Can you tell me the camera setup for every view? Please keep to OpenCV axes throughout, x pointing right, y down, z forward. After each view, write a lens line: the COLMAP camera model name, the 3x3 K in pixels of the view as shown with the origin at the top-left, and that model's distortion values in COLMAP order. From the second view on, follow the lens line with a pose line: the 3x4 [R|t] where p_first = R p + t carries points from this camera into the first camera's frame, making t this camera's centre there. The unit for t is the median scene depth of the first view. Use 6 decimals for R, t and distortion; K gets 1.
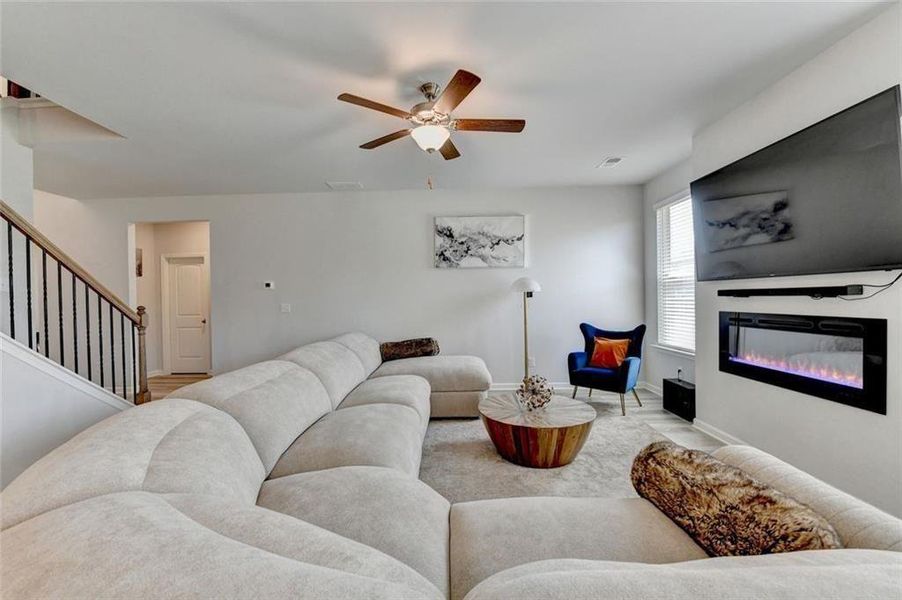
lens RADIAL K [[369.5, 0, 444.3], [0, 369.5, 300.4], [0, 0, 1]] dist [-0.014368, -0.002420]
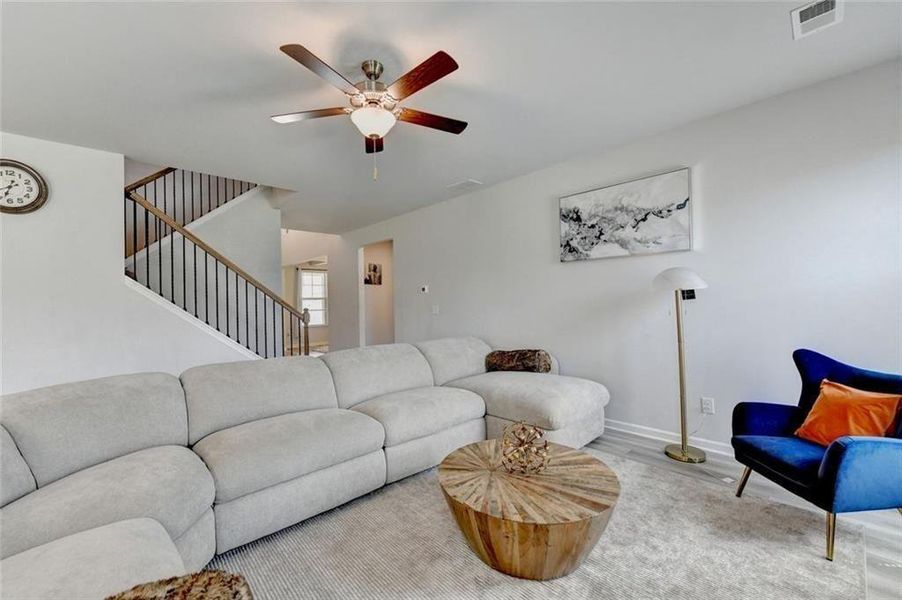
lens RADIAL K [[369.5, 0, 438.3], [0, 369.5, 299.8], [0, 0, 1]] dist [-0.014368, -0.002420]
pose [[0.680541, -0.003029, -0.732703, 0.378802], [0.002423, 0.999995, -0.001884, -0.007243], [0.732706, -0.000494, 0.680545, 0.271054]]
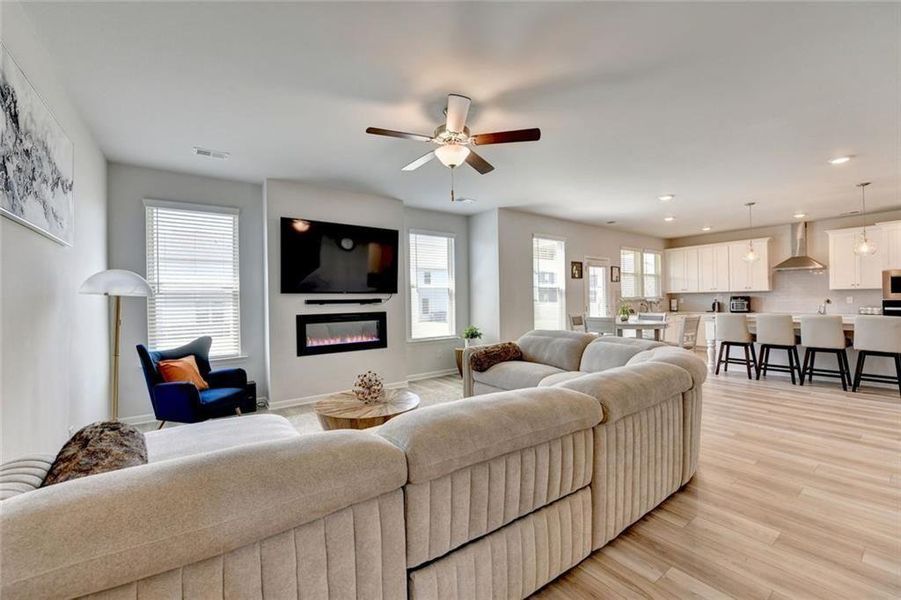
lens RADIAL K [[369.1, 0, 433.3], [0, 369.1, 306.6], [0, 0, 1]] dist [-0.014368, -0.002420]
pose [[-0.590546, 0.014242, 0.806878, -0.466757], [0.032404, 0.999456, 0.006075, 0.003335], [-0.806353, 0.029733, -0.590686, 0.919595]]
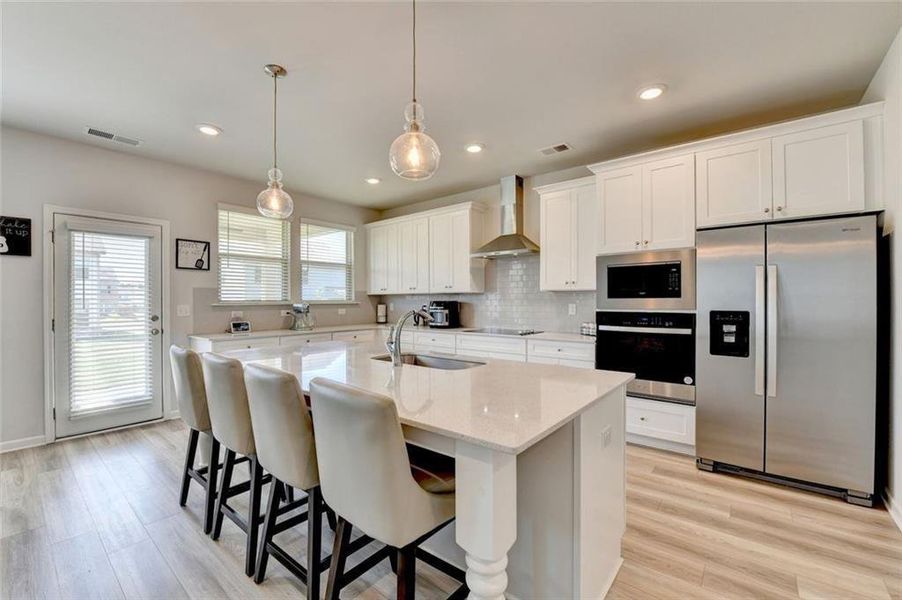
lens RADIAL K [[369.5, 0, 437.2], [0, 369.5, 296.8], [0, 0, 1]] dist [-0.014368, -0.002420]
pose [[-0.769601, 0.028751, 0.637878, -0.573155], [0.022744, 0.999586, -0.017613, 0.017157], [-0.638120, 0.000953, -0.769936, -0.388185]]
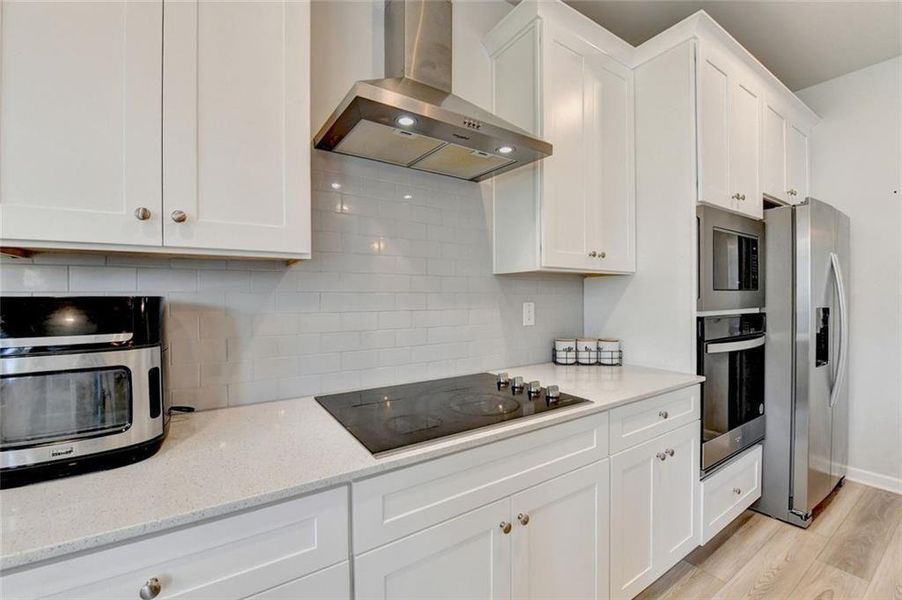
lens RADIAL K [[369.5, 0, 446.0], [0, 369.5, 297.8], [0, 0, 1]] dist [-0.014368, -0.002420]
pose [[-0.836227, 0.026443, -0.547746, -0.011461], [0.015154, 0.999570, 0.025120, 0.010265], [0.548175, 0.012705, -0.836267, -0.926021]]
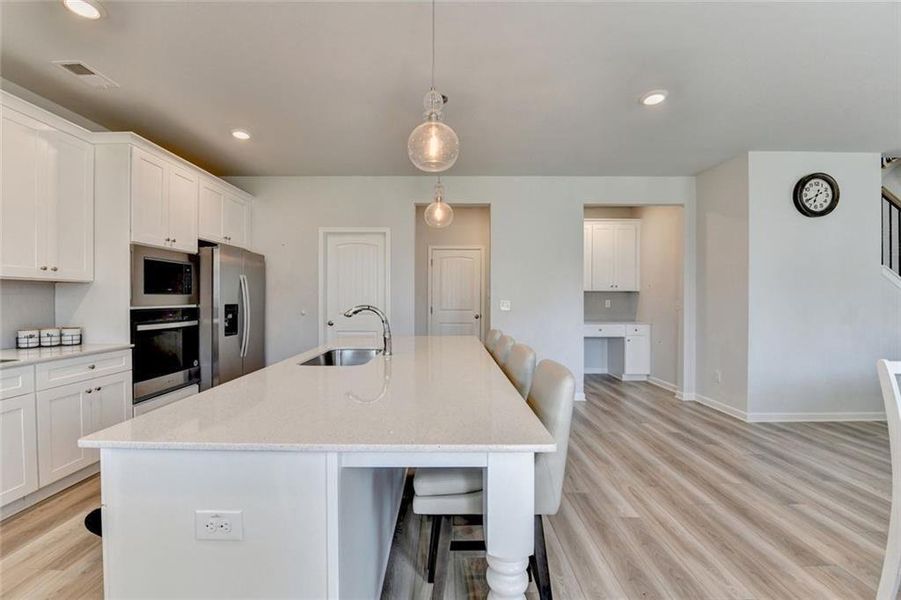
lens RADIAL K [[369.1, 0, 449.3], [0, 369.1, 300.1], [0, 0, 1]] dist [-0.014368, -0.002420]
pose [[0.009943, 0.024996, -0.999638, 0.177773], [-0.013077, 0.999605, 0.024866, 0.004433], [0.999865, 0.012825, 0.010266, -0.602317]]
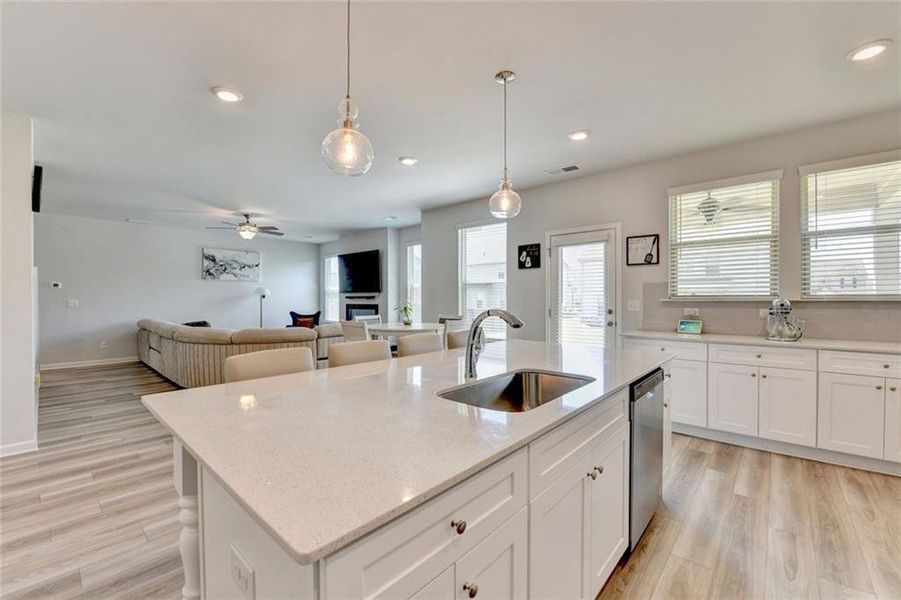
lens RADIAL K [[369.1, 0, 439.9], [0, 369.1, 299.3], [0, 0, 1]] dist [-0.014368, -0.002420]
pose [[0.663862, 0.015169, 0.747701, -0.544578], [-0.005323, 0.999865, -0.015559, 0.021211], [-0.747836, 0.006349, 0.663853, -0.868007]]
